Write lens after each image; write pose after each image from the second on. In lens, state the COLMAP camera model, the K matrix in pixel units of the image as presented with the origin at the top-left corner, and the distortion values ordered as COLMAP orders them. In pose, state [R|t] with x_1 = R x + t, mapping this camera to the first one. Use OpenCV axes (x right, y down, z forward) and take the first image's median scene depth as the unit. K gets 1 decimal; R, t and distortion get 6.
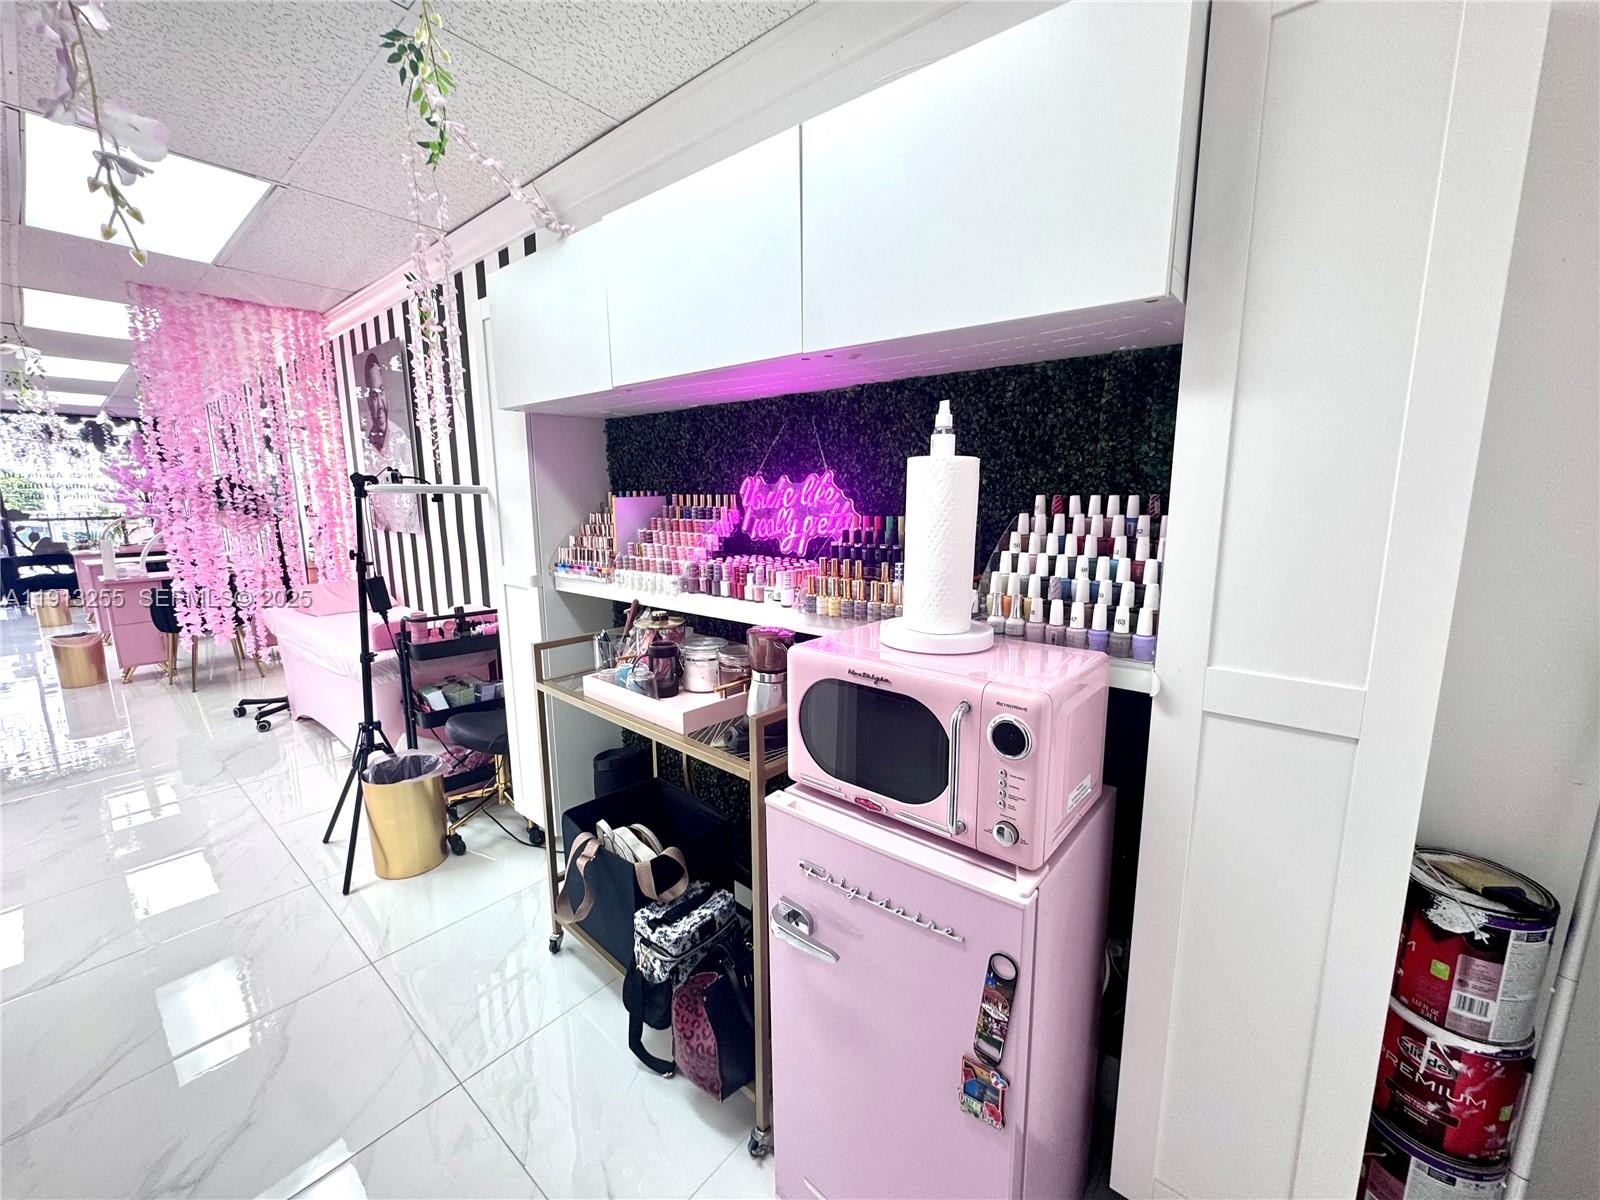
lens RADIAL K [[641.3, 0, 788.2], [0, 641.3, 592.6], [0, 0, 1]] dist [-0.006195, 0.001375]
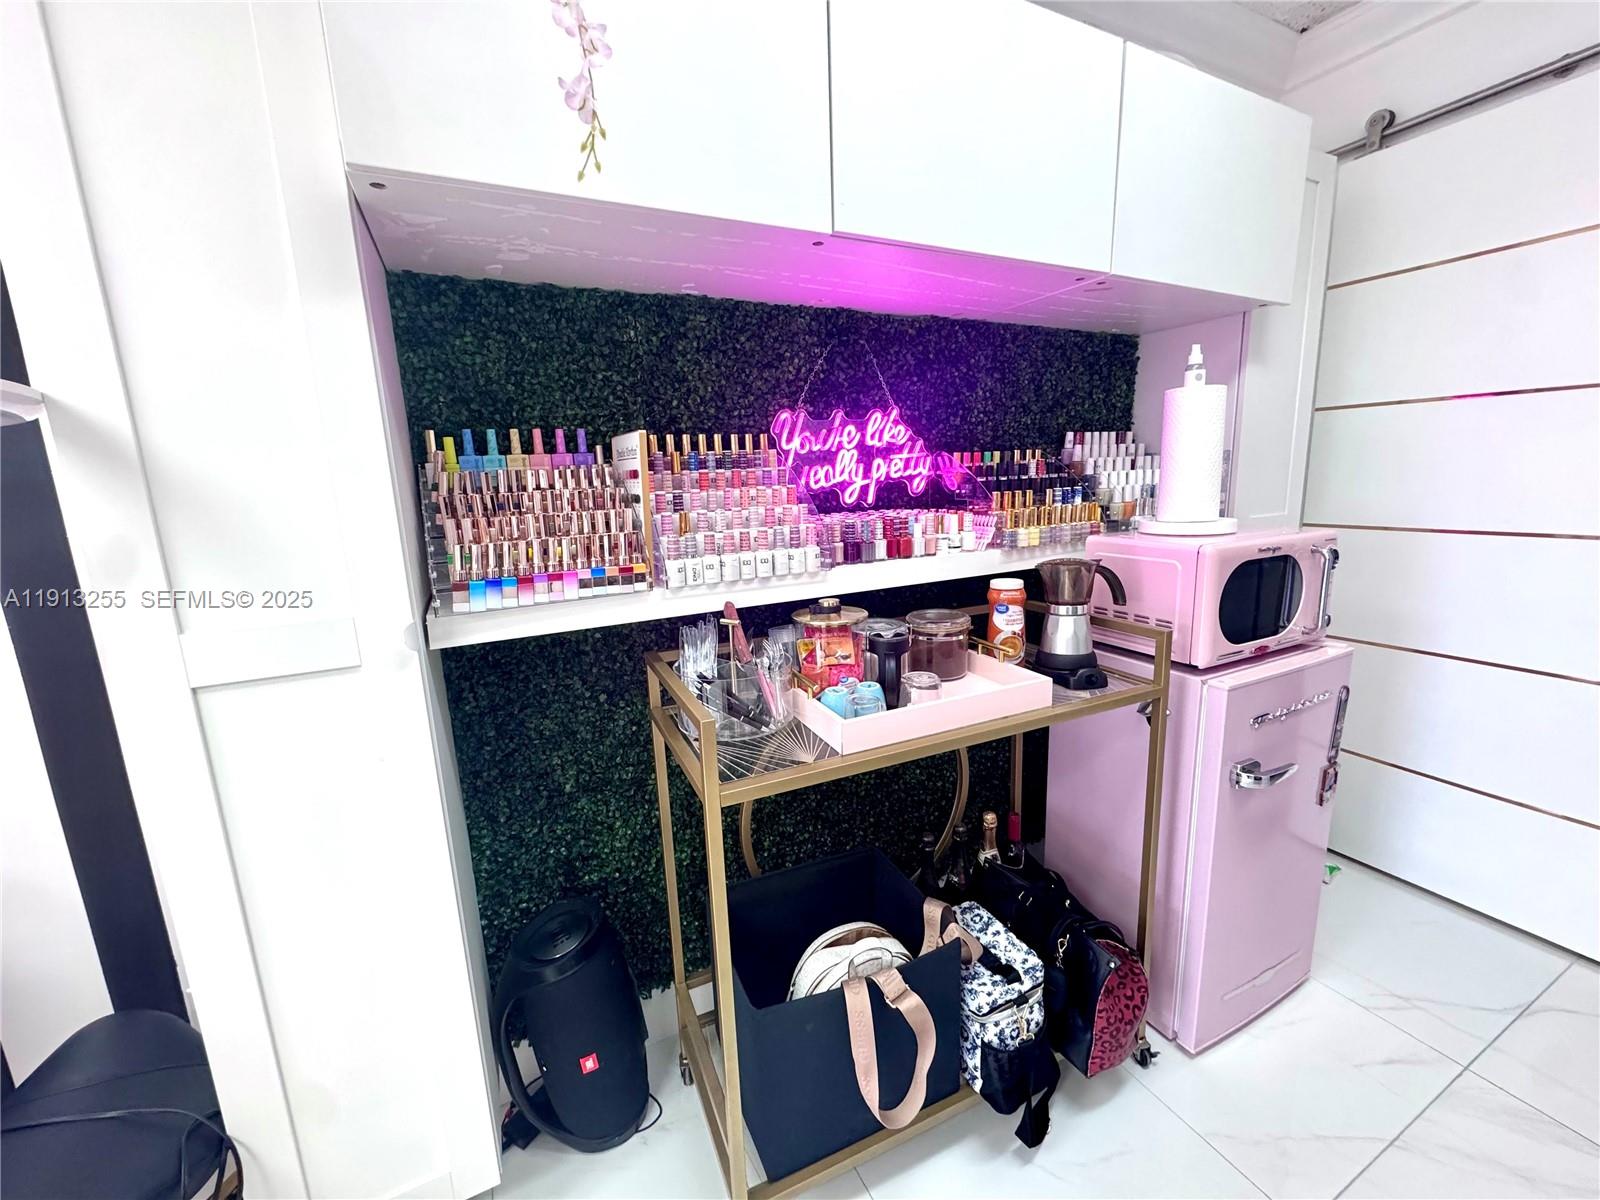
lens RADIAL K [[641.3, 0, 799.9], [0, 641.3, 597.5], [0, 0, 1]] dist [-0.006195, 0.001375]
pose [[0.415492, -0.186127, 0.890350, -0.827304], [0.180920, 0.976193, 0.119644, -0.058617], [-0.891423, 0.111371, 0.439274, 0.737009]]
